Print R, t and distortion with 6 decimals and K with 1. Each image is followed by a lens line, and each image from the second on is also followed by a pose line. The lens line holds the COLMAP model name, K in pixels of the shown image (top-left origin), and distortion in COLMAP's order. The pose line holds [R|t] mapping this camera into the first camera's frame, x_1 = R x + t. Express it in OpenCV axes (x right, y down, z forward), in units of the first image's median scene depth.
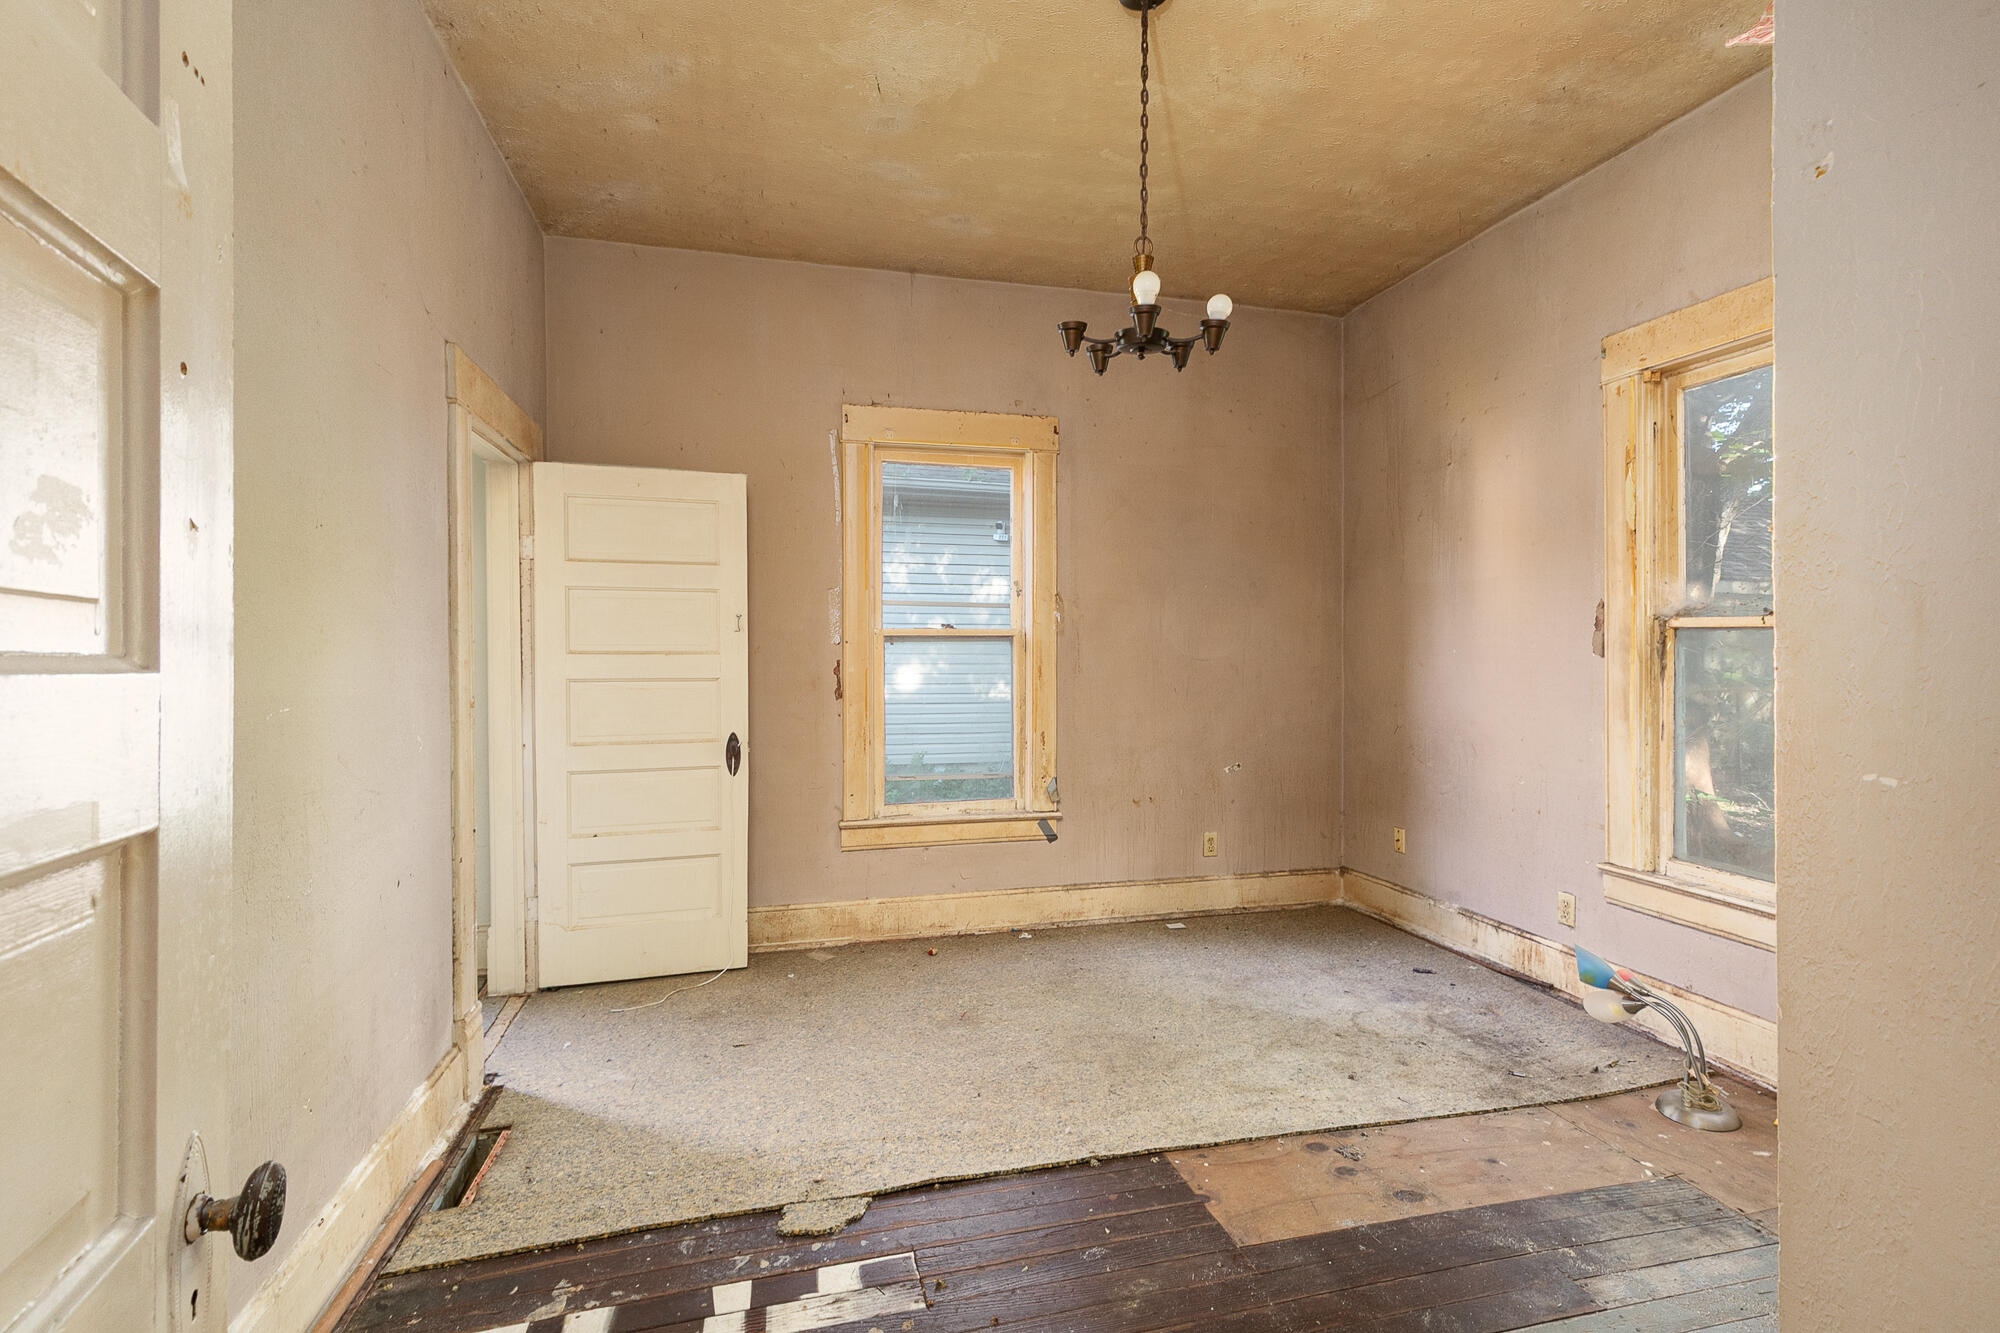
lens RADIAL K [[897.1, 0, 1004.0], [0, 897.1, 656.2], [0, 0, 1]] dist [0.000571, -0.000631]
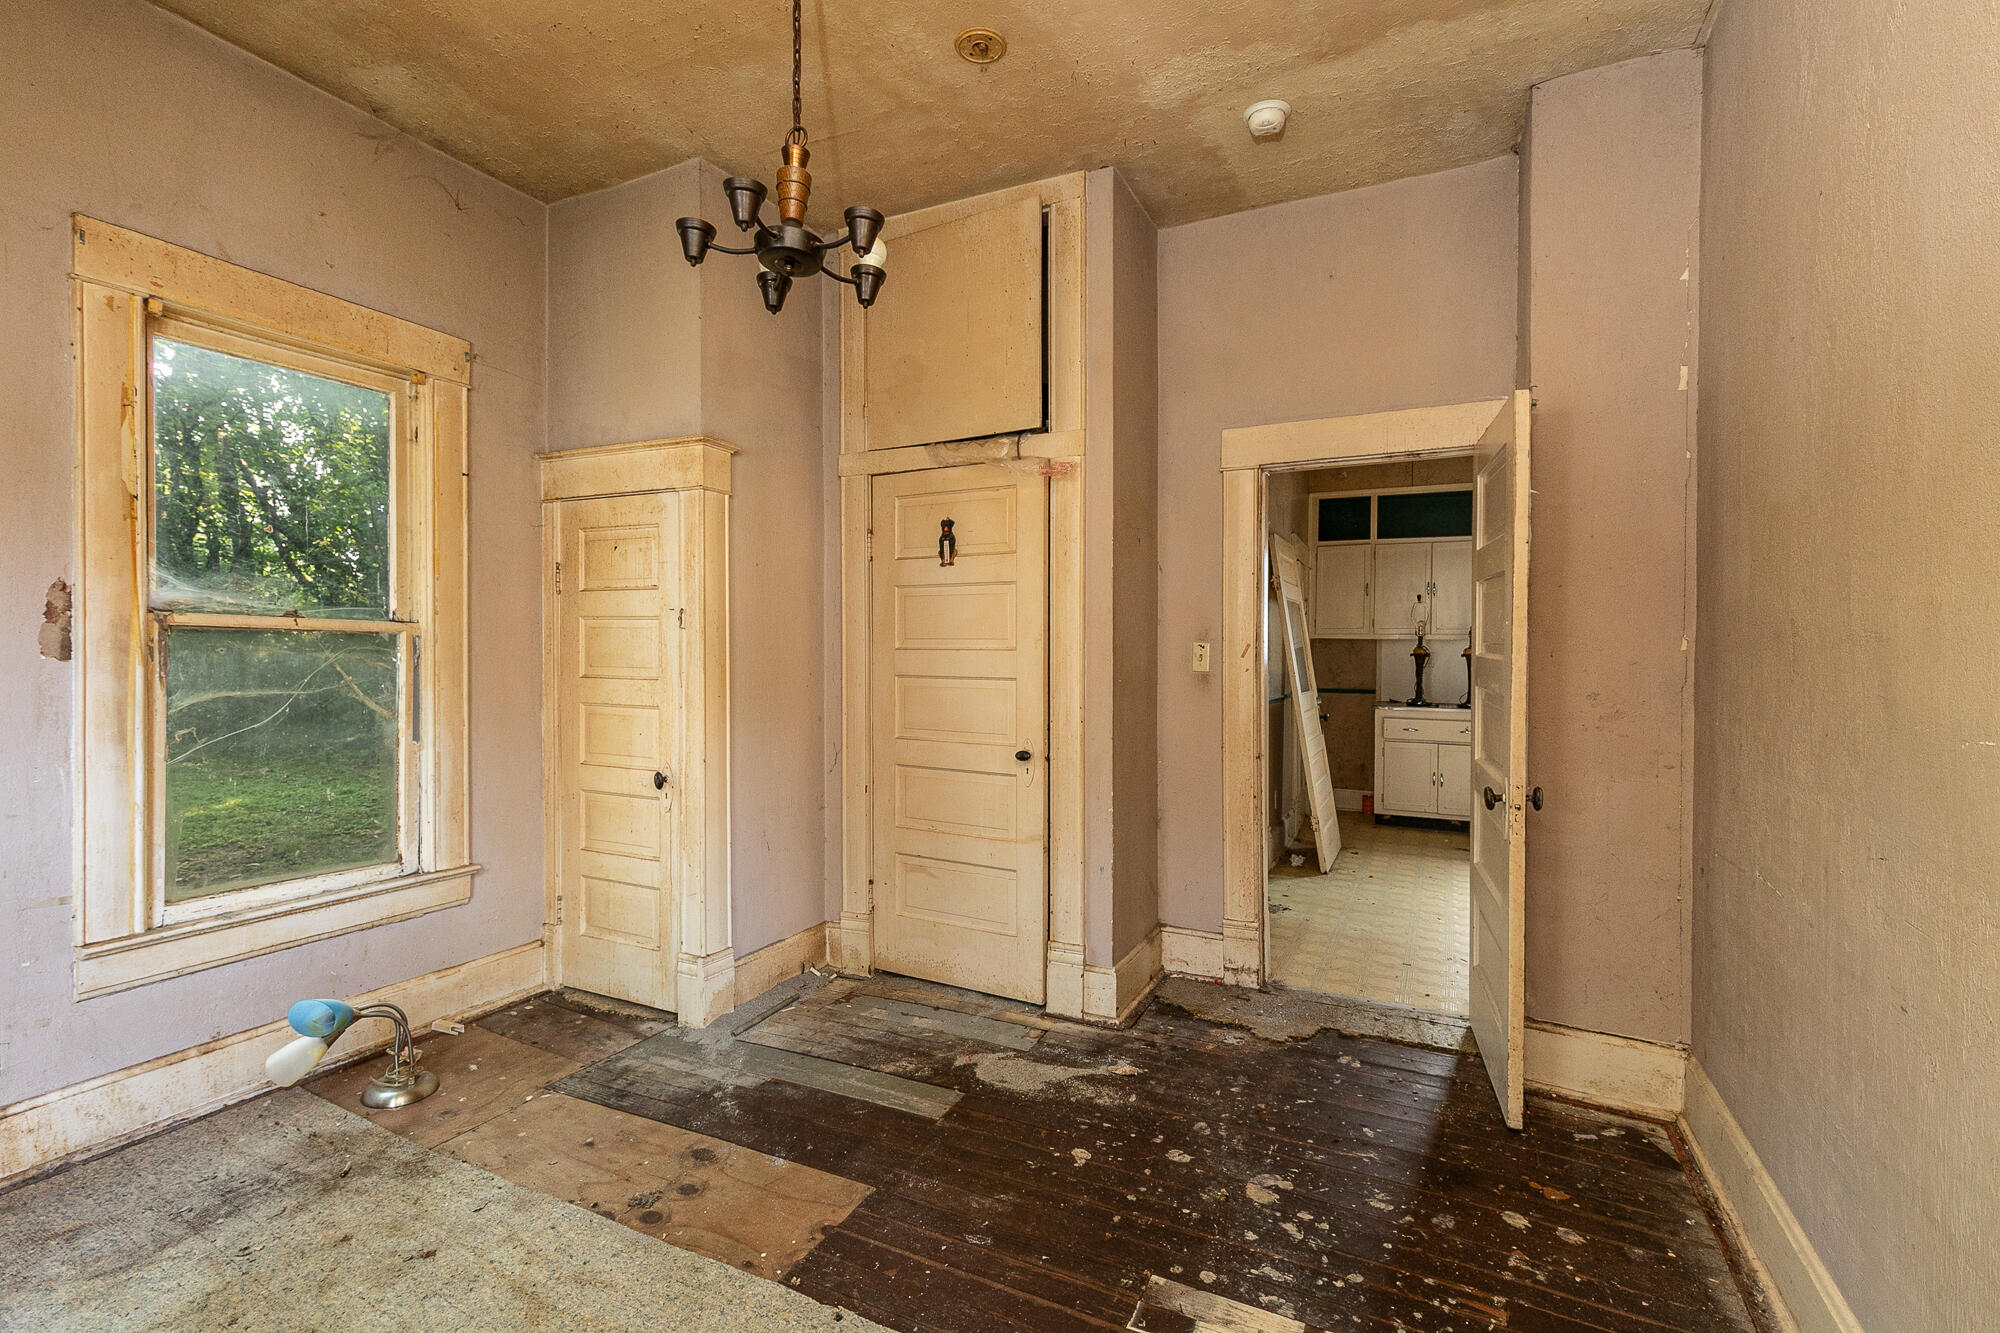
lens RADIAL K [[945.6, 0, 986.6], [0, 945.6, 661.9], [0, 0, 1]] dist [0.000989, -0.000183]
pose [[-0.758729, -0.005985, 0.651379, -0.522783], [0.001457, 0.999940, 0.010884, -0.005613], [-0.651404, 0.009207, -0.758675, 1.557469]]
